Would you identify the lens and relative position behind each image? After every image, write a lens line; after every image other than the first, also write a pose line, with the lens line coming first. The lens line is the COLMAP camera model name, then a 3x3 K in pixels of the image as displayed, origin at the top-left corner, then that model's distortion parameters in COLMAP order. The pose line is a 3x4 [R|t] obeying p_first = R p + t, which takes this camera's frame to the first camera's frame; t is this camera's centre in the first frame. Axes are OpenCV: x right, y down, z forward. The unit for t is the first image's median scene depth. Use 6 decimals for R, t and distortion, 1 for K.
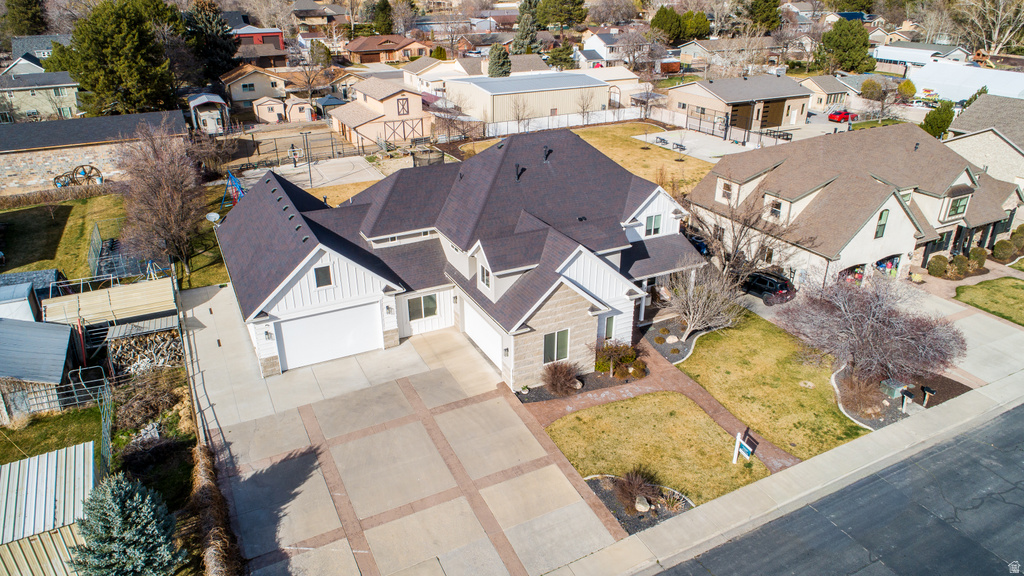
lens RADIAL K [[682.1, 0, 512.0], [0, 682.1, 288.0], [0, 0, 1]] dist [-0.018818, 0.006764]
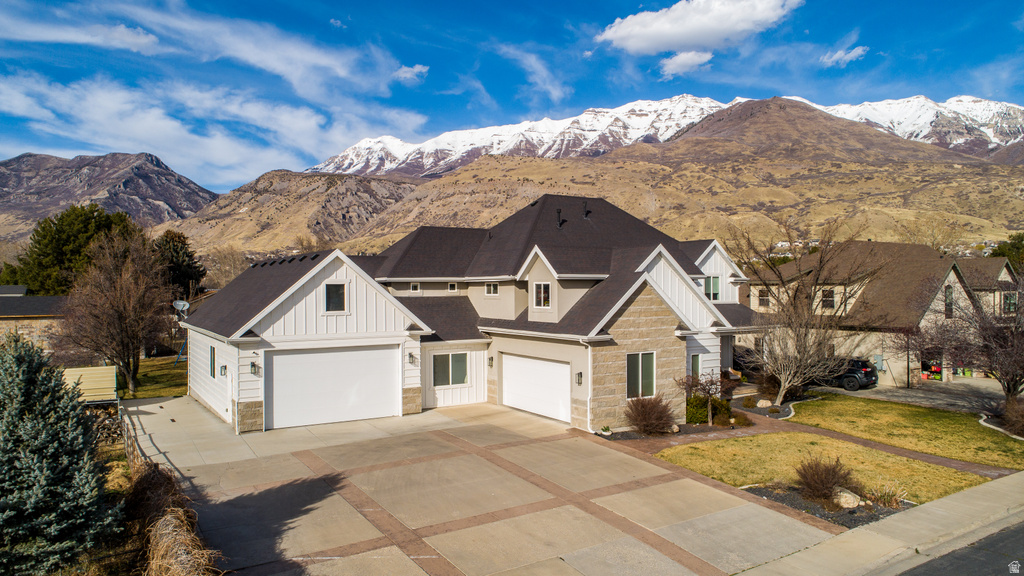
lens RADIAL K [[683.7, 0, 511.6], [0, 683.7, 290.5], [0, 0, 1]] dist [-0.017688, 0.005473]
pose [[0.996208, -0.002230, 0.086970, -0.132453], [0.038548, 0.907501, -0.418277, 0.285094], [-0.077993, 0.420043, 0.904146, 0.251448]]
